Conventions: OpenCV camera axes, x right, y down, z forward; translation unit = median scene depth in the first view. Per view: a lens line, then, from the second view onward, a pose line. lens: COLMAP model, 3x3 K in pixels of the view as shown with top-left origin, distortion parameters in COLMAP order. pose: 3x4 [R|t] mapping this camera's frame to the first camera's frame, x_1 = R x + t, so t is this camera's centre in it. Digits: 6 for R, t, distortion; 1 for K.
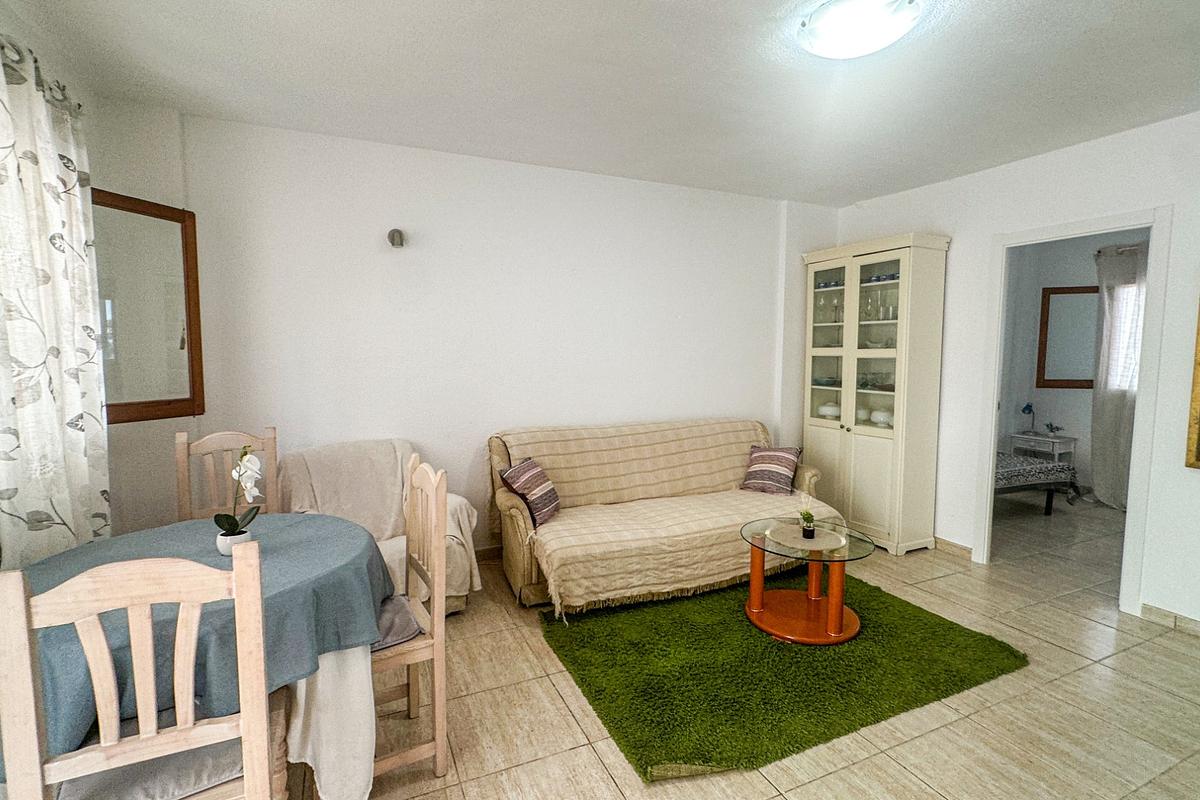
lens RADIAL K [[565.2, 0, 600.2], [0, 565.2, 397.0], [0, 0, 1]] dist [-0.000526, 0.000616]
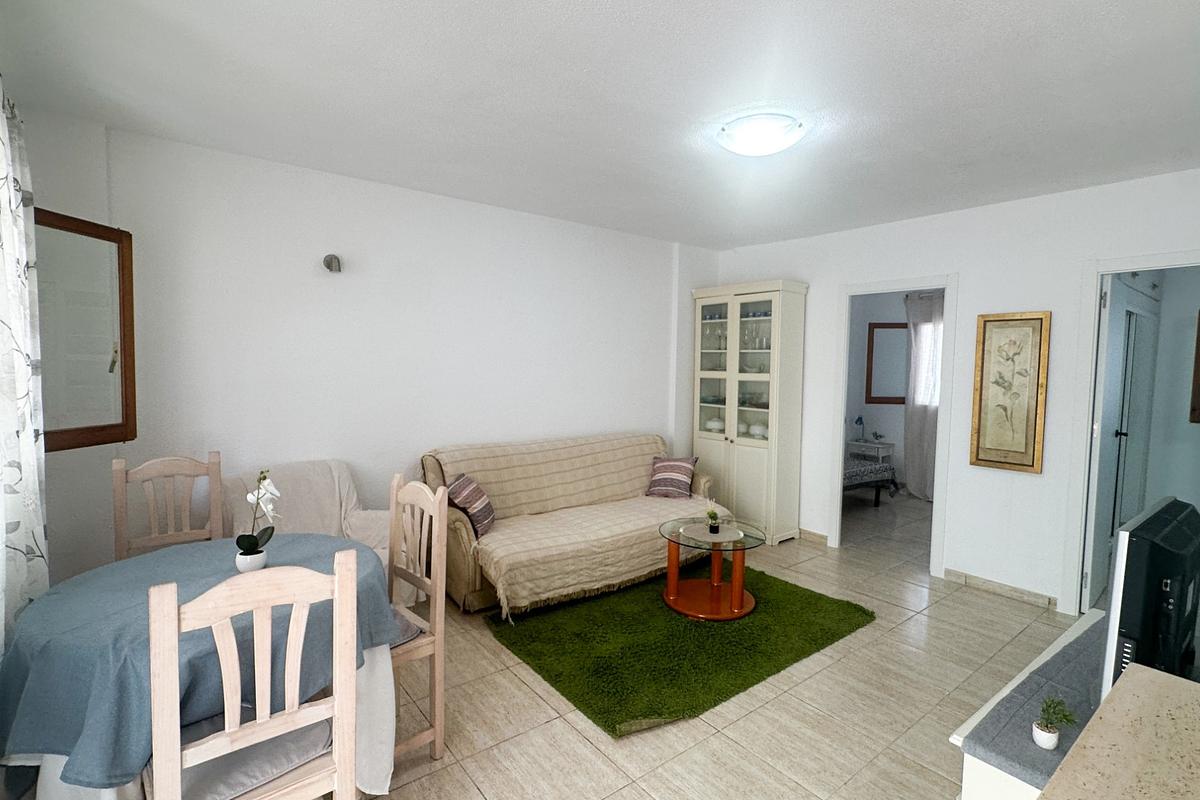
lens RADIAL K [[565.2, 0, 600.2], [0, 565.2, 397.0], [0, 0, 1]] dist [-0.000526, 0.000616]
pose [[0.972616, -0.001504, 0.232415, -0.136628], [0.006539, 0.999760, -0.020898, -0.015482], [-0.232328, 0.021846, 0.972392, -0.112472]]
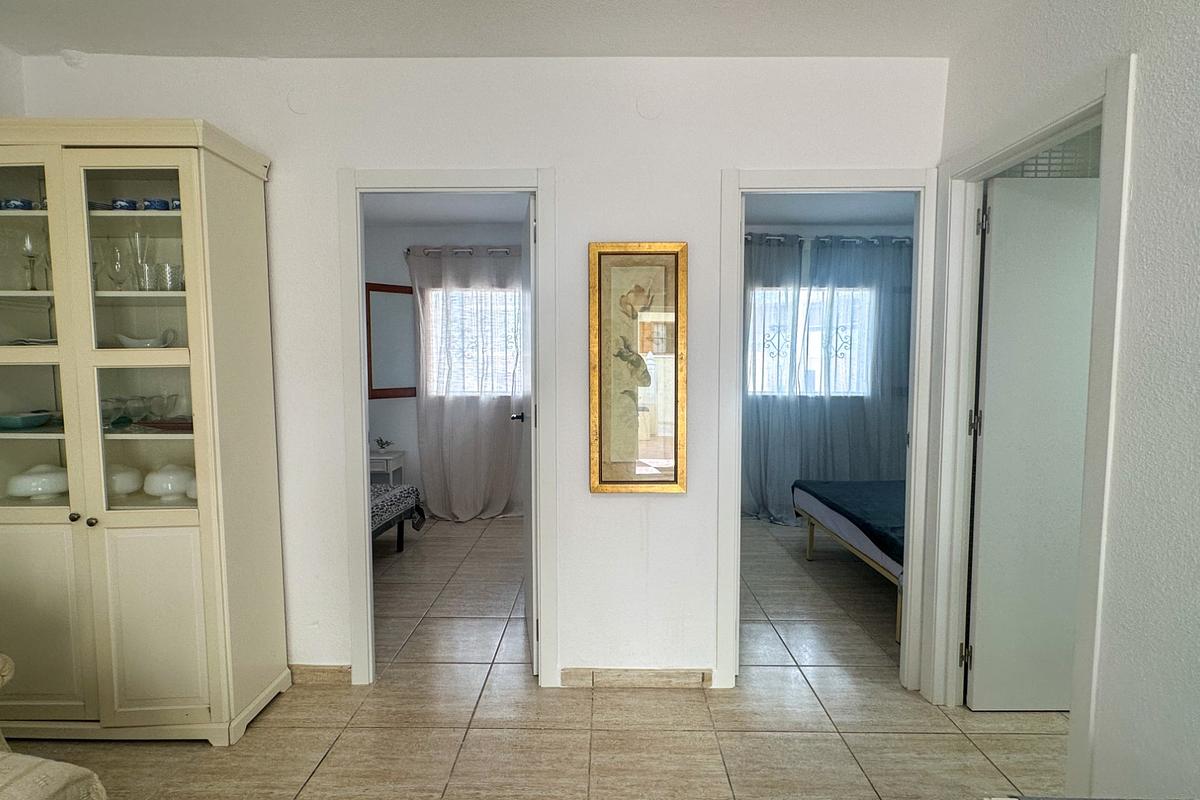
lens RADIAL K [[565.2, 0, 600.2], [0, 565.2, 397.0], [0, 0, 1]] dist [-0.000526, 0.000616]
pose [[0.427059, -0.063527, 0.901990, 0.277001], [0.077260, 0.996445, 0.033600, -0.037807], [-0.900917, 0.055338, 0.430449, 0.563403]]
